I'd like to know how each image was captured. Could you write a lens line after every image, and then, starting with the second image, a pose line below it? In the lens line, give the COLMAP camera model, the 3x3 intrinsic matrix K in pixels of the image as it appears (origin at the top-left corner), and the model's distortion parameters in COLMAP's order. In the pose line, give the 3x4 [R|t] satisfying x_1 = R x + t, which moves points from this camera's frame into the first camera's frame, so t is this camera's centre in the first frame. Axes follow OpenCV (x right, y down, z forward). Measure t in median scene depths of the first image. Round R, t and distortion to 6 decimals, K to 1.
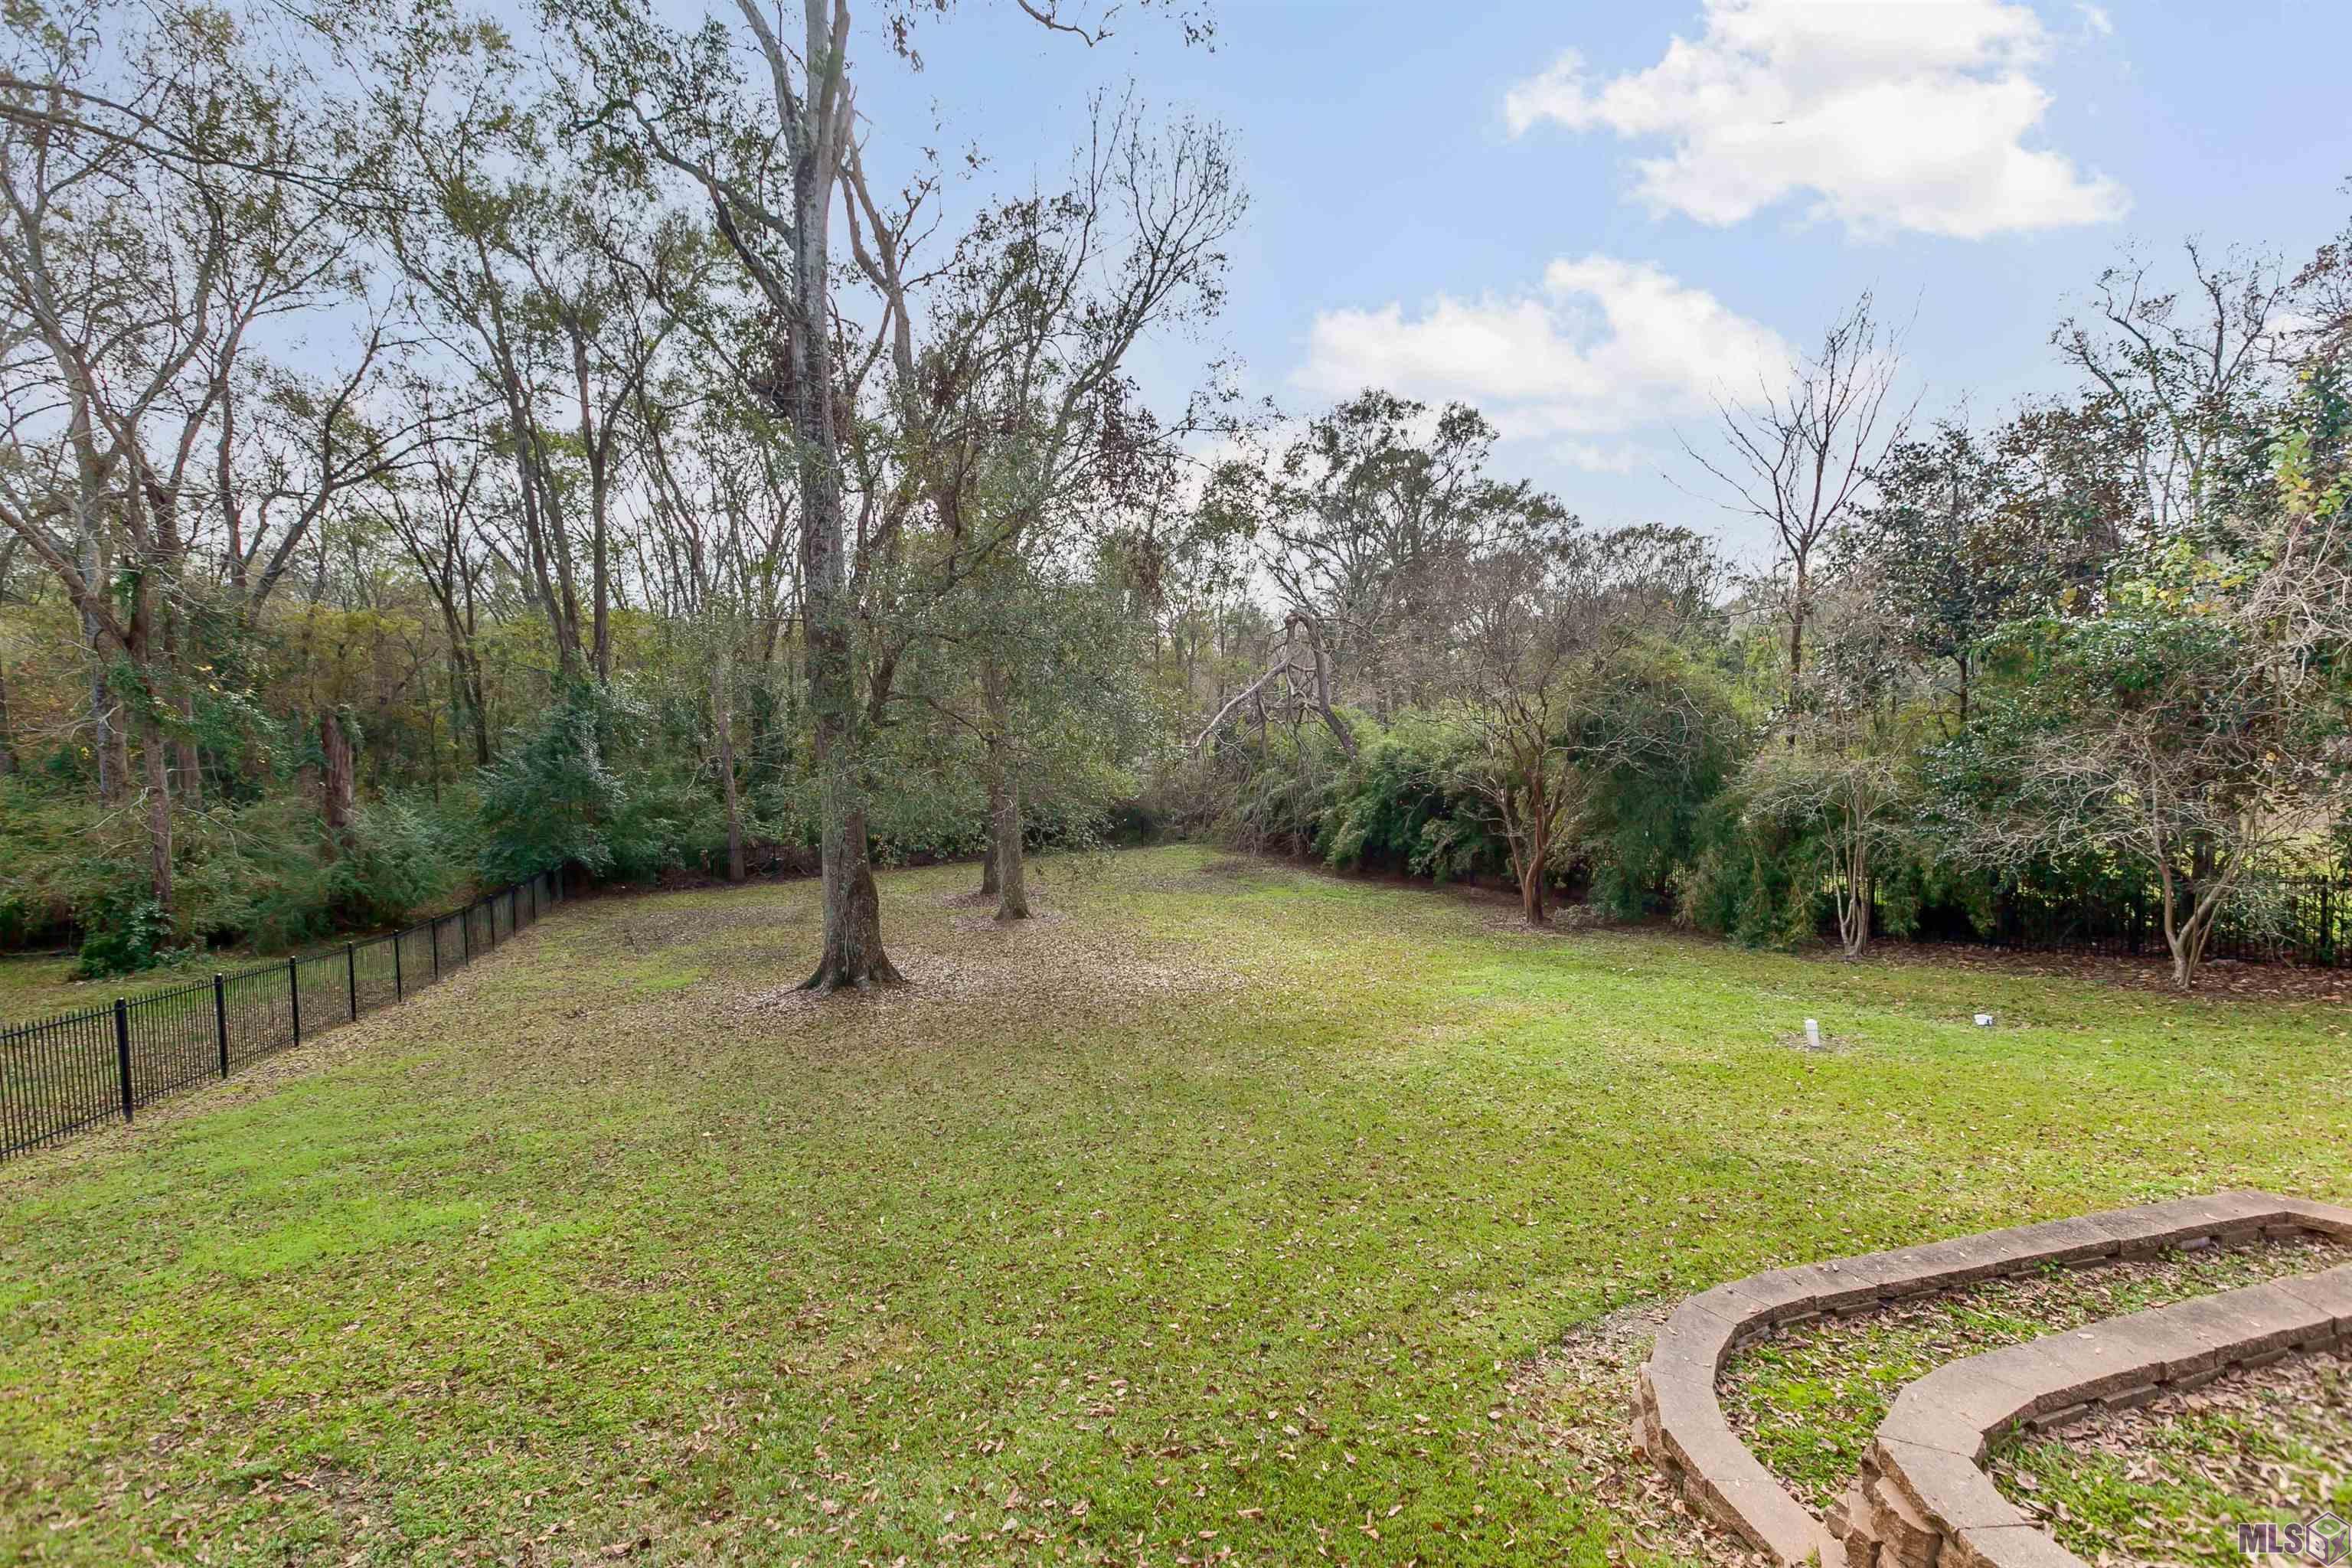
lens RADIAL K [[1074.6, 0, 1149.1], [0, 1074.6, 772.2], [0, 0, 1]] dist [0.000595, -0.000534]
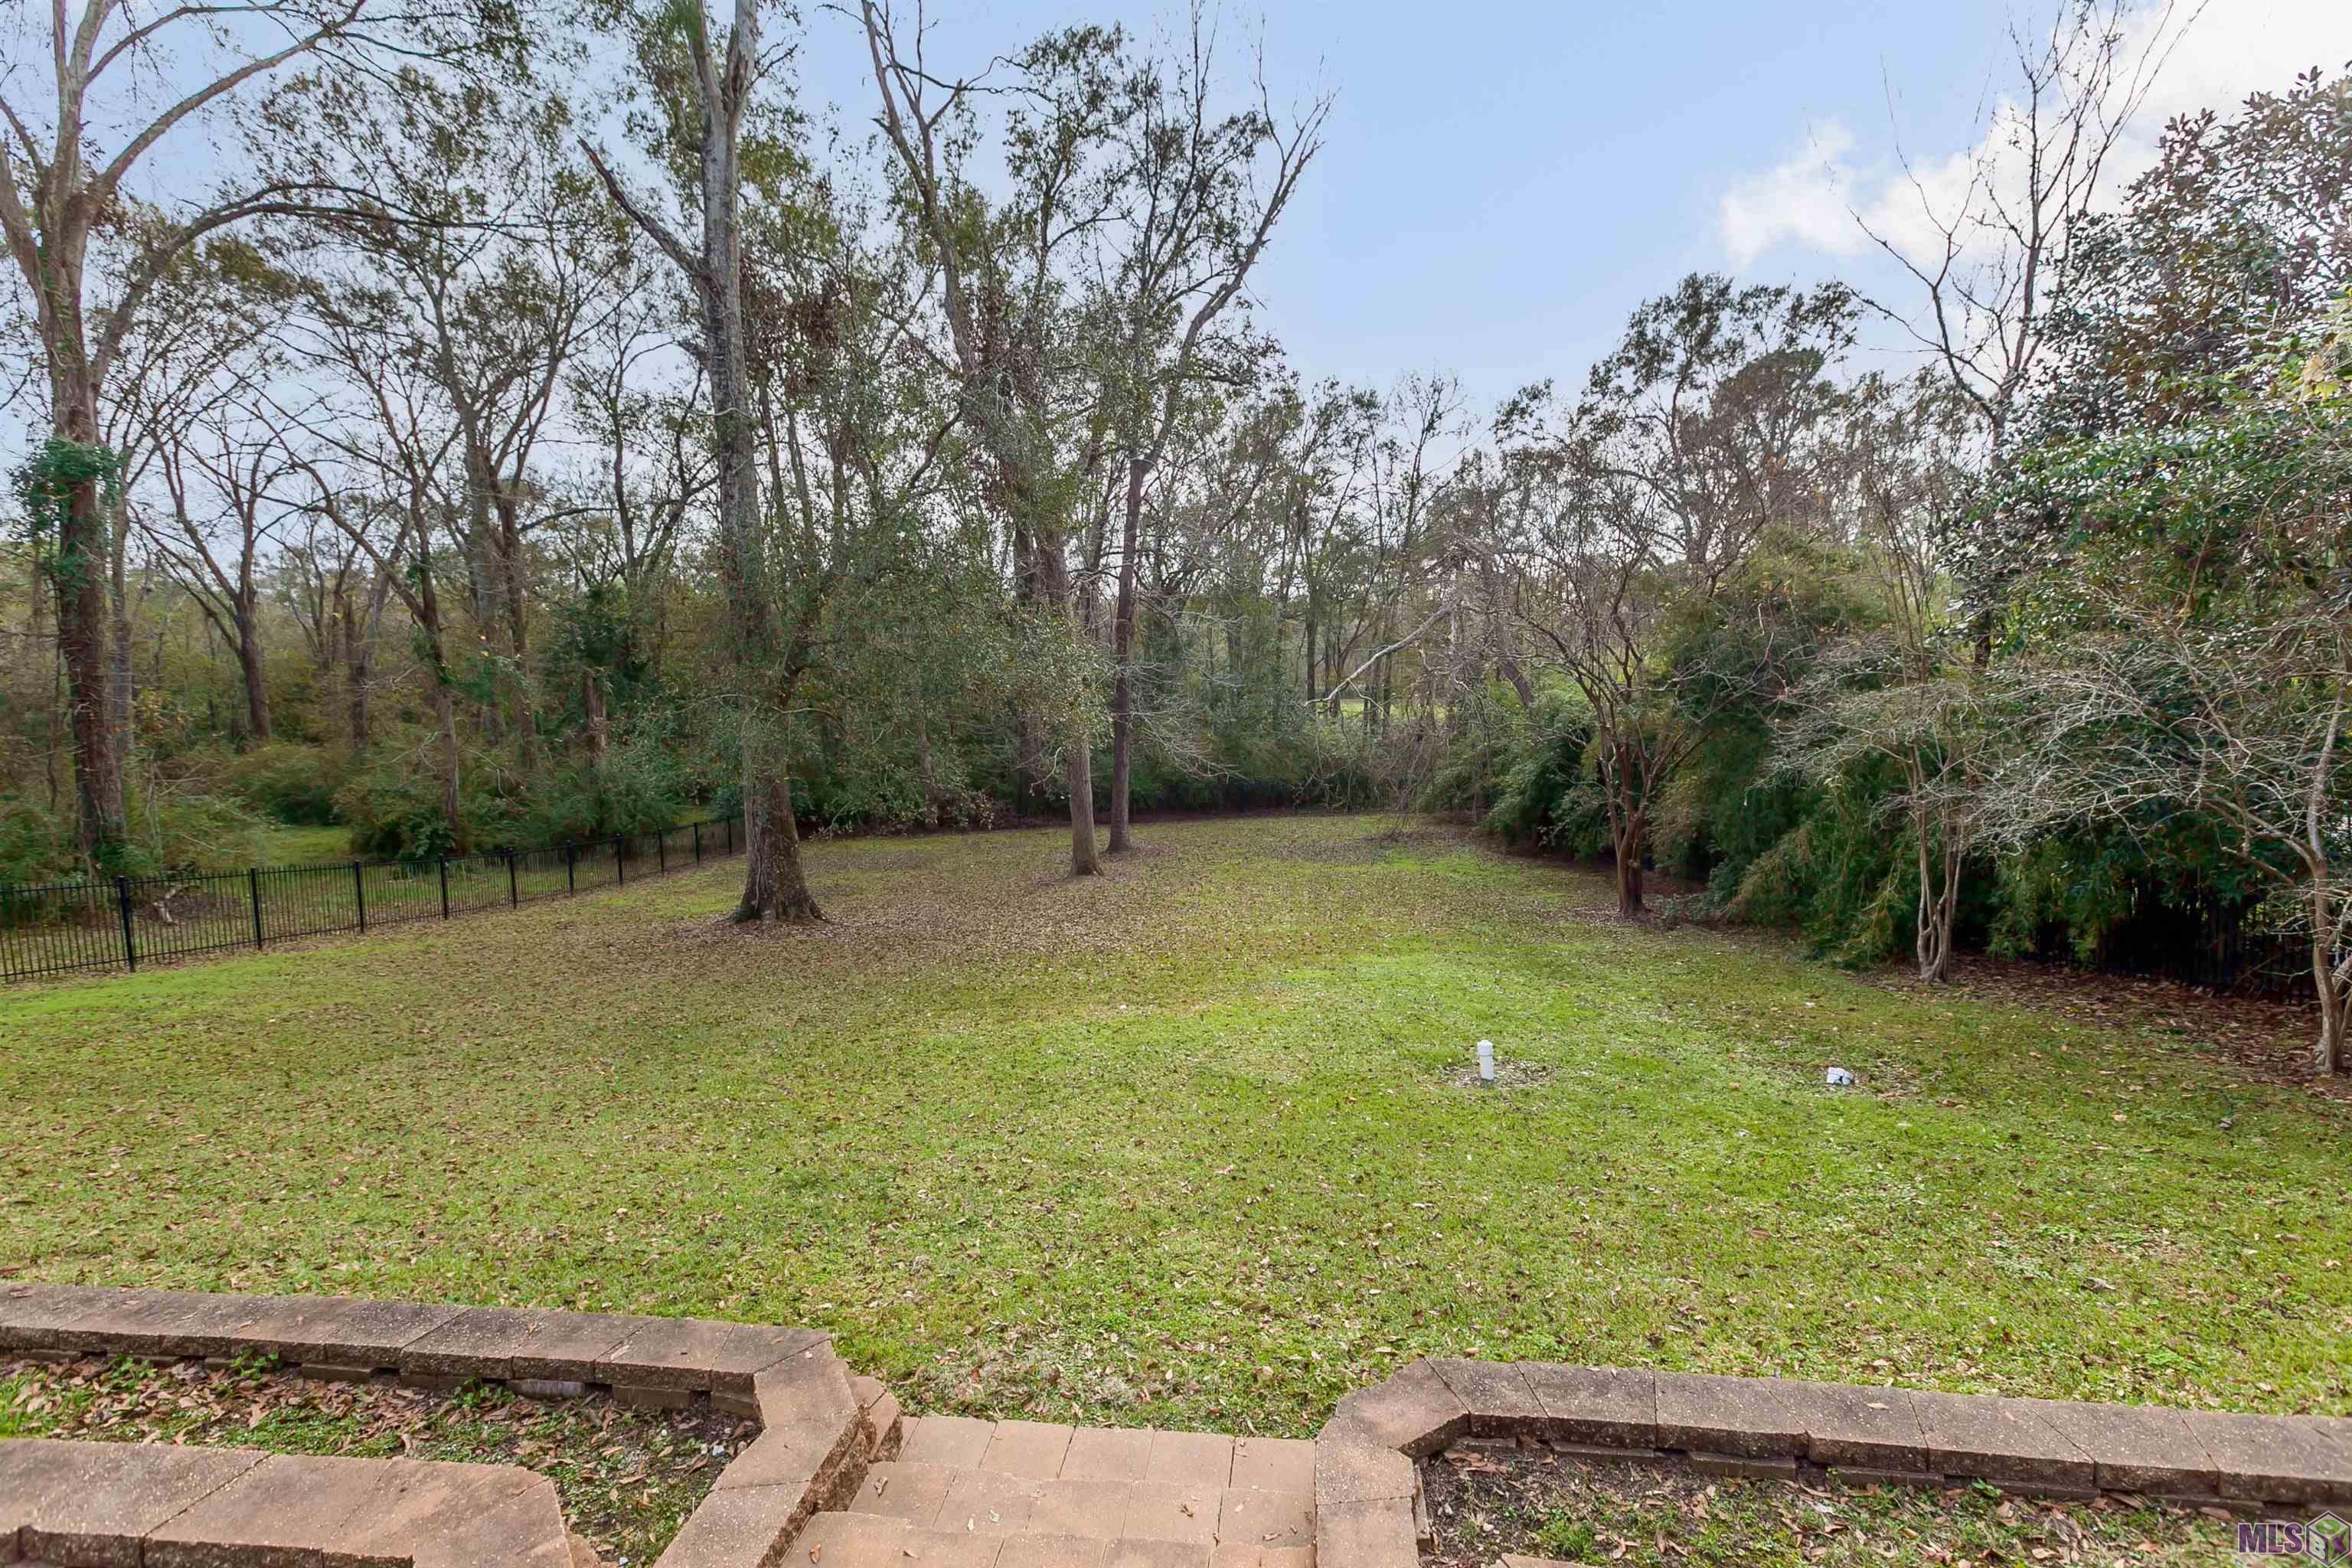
lens RADIAL K [[1074.6, 0, 1149.1], [0, 1074.6, 772.2], [0, 0, 1]] dist [0.000595, -0.000534]
pose [[0.928015, 0.021418, -0.371926, 0.415210], [-0.007882, 0.999251, 0.037876, 0.006194], [0.372459, -0.032218, 0.927489, 0.126474]]
